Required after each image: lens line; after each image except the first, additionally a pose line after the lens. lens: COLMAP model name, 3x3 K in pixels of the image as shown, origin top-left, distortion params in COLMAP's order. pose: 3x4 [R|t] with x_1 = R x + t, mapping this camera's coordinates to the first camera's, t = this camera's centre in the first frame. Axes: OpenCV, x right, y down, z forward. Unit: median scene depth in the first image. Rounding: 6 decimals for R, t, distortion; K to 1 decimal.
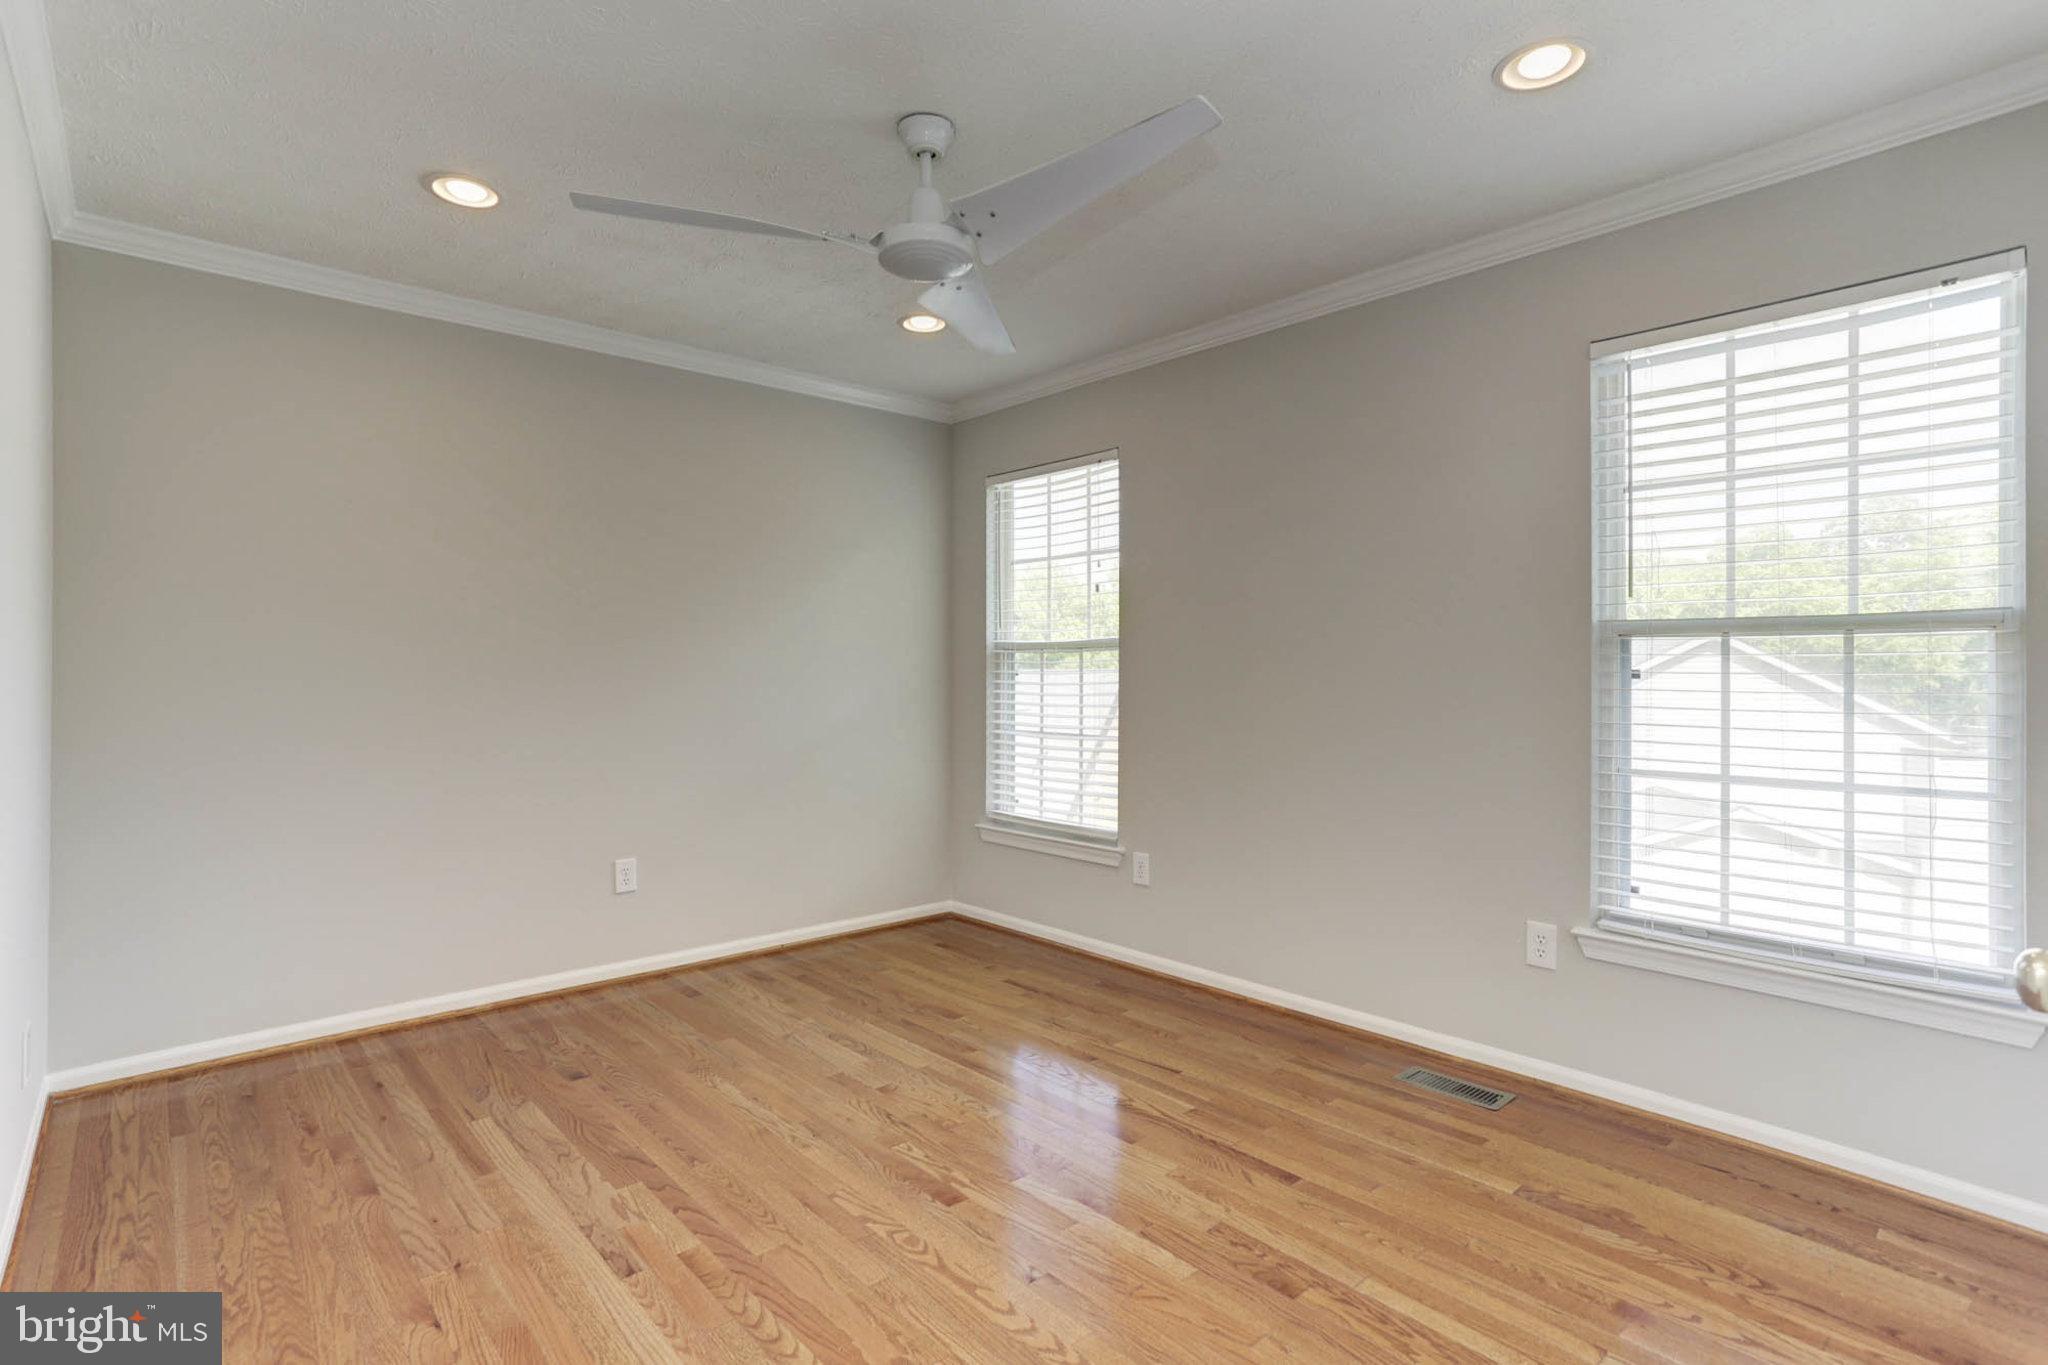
lens RADIAL K [[1022.3, 0, 1022.7], [0, 1022.3, 673.7], [0, 0, 1]] dist [-0.036926, 0.028575]
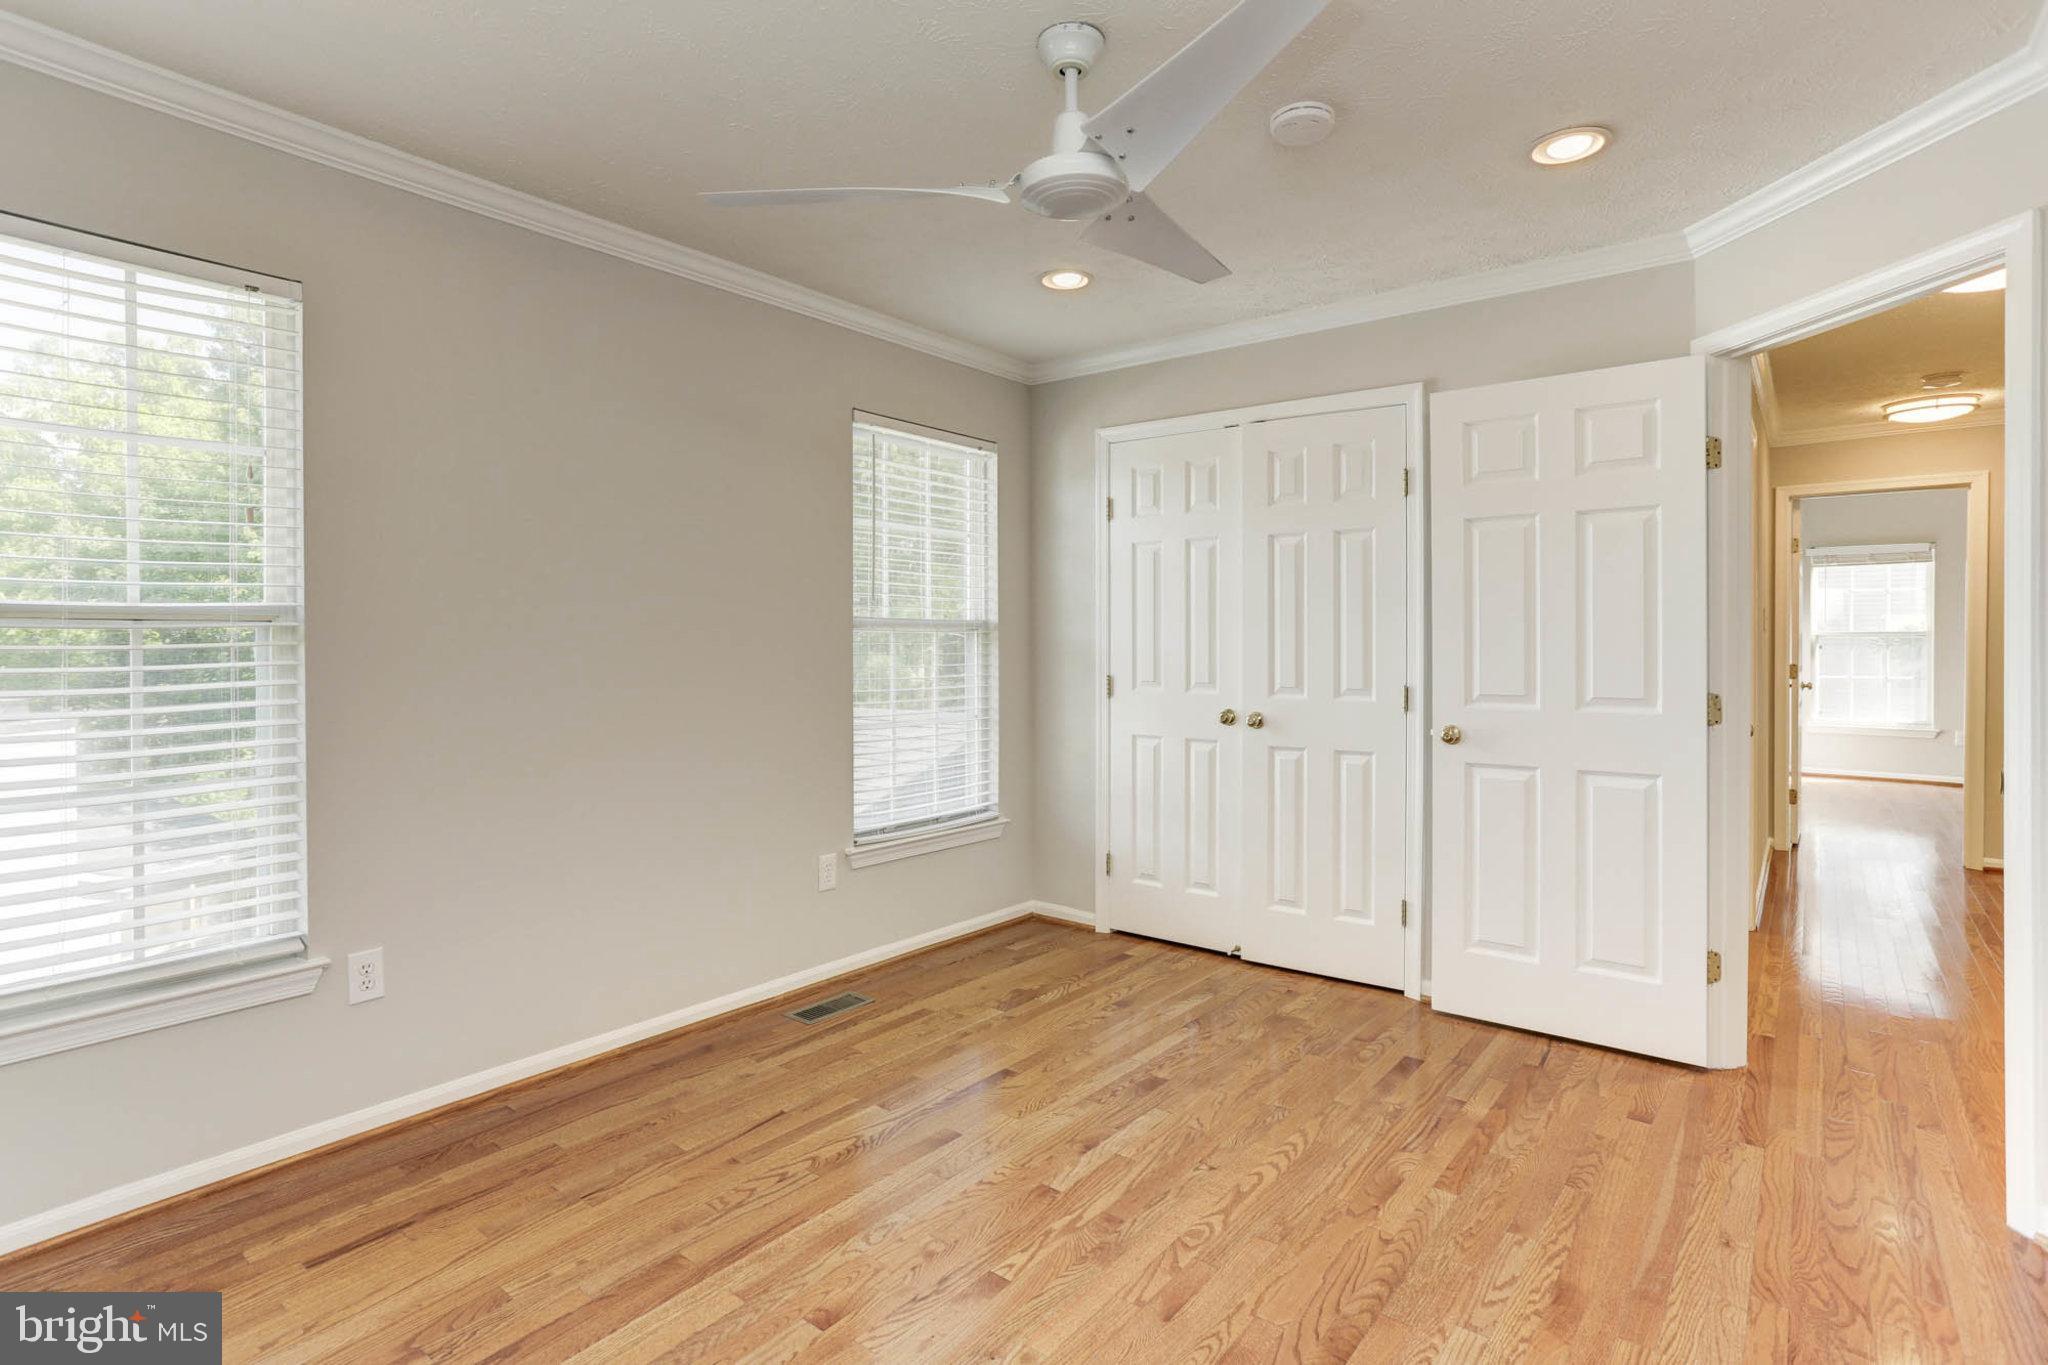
lens RADIAL K [[1003.7, 0, 1032.7], [0, 1003.7, 651.3], [0, 0, 1]] dist [-0.050055, 0.034319]
pose [[-0.172788, -0.009764, 0.984911, -0.790739], [-0.000416, 0.999951, 0.009841, -0.020638], [-0.984959, 0.001291, -0.172783, 1.006839]]
